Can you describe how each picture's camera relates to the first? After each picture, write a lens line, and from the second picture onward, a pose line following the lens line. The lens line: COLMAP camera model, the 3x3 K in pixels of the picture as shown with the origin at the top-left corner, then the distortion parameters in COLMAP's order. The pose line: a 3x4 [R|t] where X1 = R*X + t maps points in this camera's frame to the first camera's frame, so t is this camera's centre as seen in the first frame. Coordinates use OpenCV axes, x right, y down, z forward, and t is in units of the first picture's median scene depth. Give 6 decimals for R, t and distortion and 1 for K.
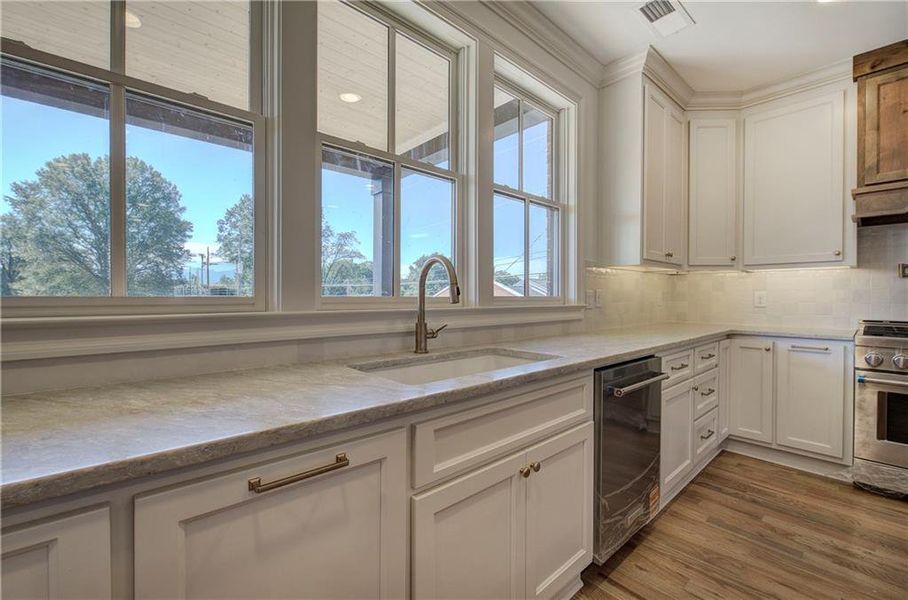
lens RADIAL K [[382.2, 0, 453.6], [0, 382.2, 301.4], [0, 0, 1]] dist [-0.003573, -0.002081]
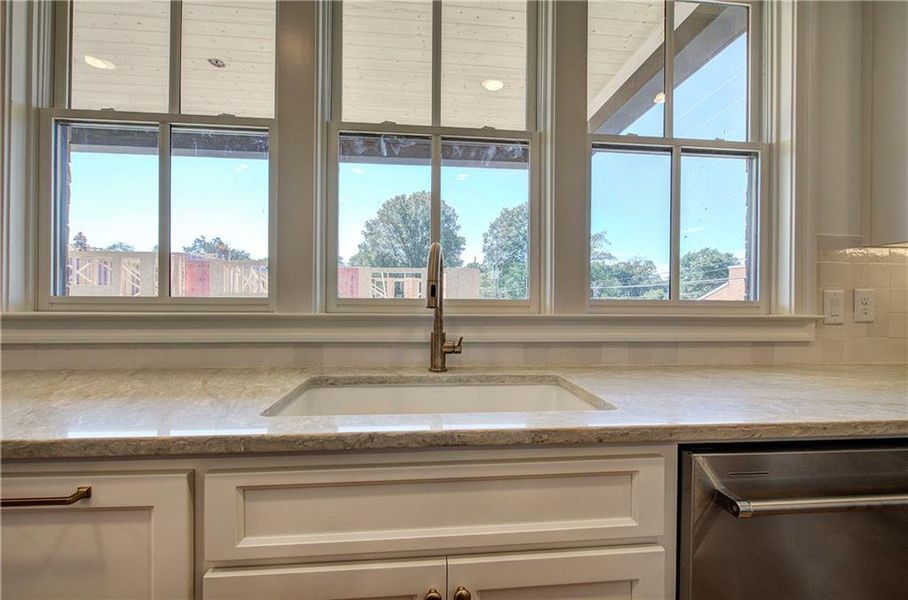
lens RADIAL K [[382.2, 0, 459.8], [0, 382.2, 300.1], [0, 0, 1]] dist [-0.003573, -0.002081]
pose [[0.802894, 0.007543, -0.596074, 0.284412], [-0.014522, 0.999871, -0.006908, -0.003506], [0.595944, 0.014203, 0.802900, 0.276399]]
